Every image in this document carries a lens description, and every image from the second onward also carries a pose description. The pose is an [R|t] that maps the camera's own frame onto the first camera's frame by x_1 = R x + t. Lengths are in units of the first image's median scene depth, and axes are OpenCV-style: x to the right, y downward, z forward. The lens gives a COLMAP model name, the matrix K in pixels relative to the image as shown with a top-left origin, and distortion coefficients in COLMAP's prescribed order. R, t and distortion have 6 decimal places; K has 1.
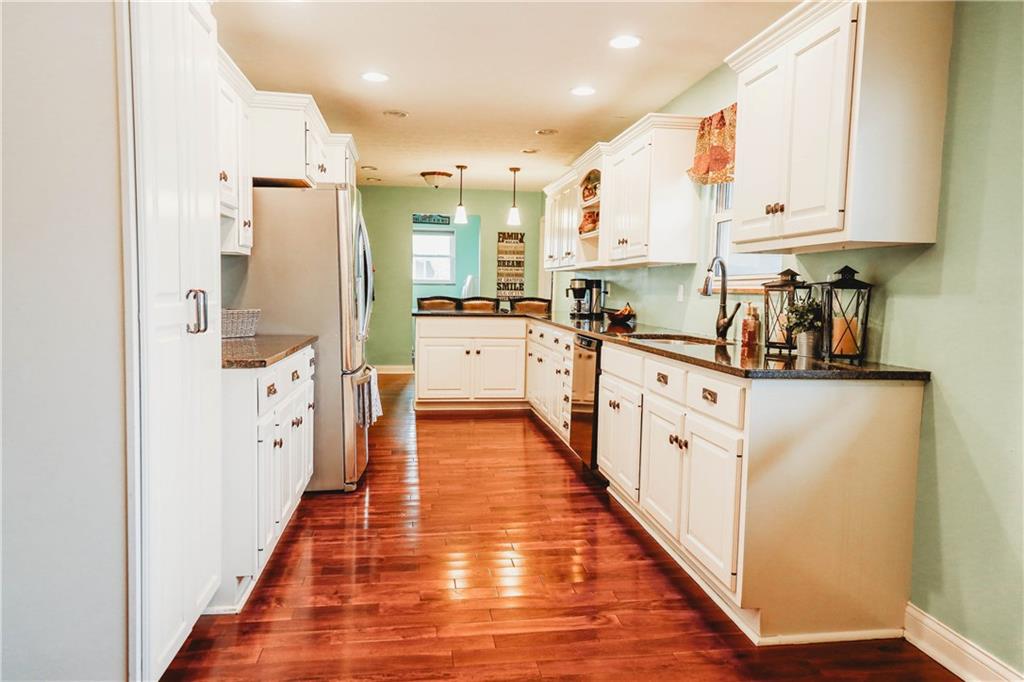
lens RADIAL K [[710.3, 0, 512.0], [0, 710.3, 341.0], [0, 0, 1]] dist [0.035571, -0.001377]
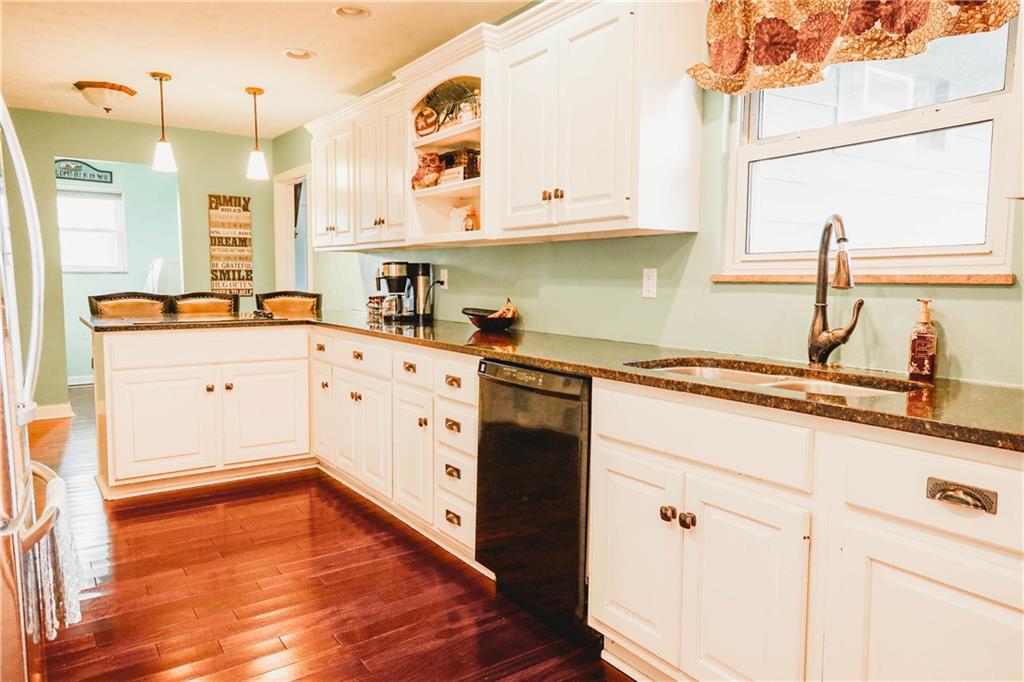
lens RADIAL K [[710.3, 0, 512.0], [0, 710.3, 341.0], [0, 0, 1]] dist [0.035571, -0.001377]
pose [[0.893061, -0.053175, 0.446782, -0.103182], [0.044989, 0.998569, 0.028920, -0.029889], [-0.447680, -0.005727, 0.894175, 0.374694]]
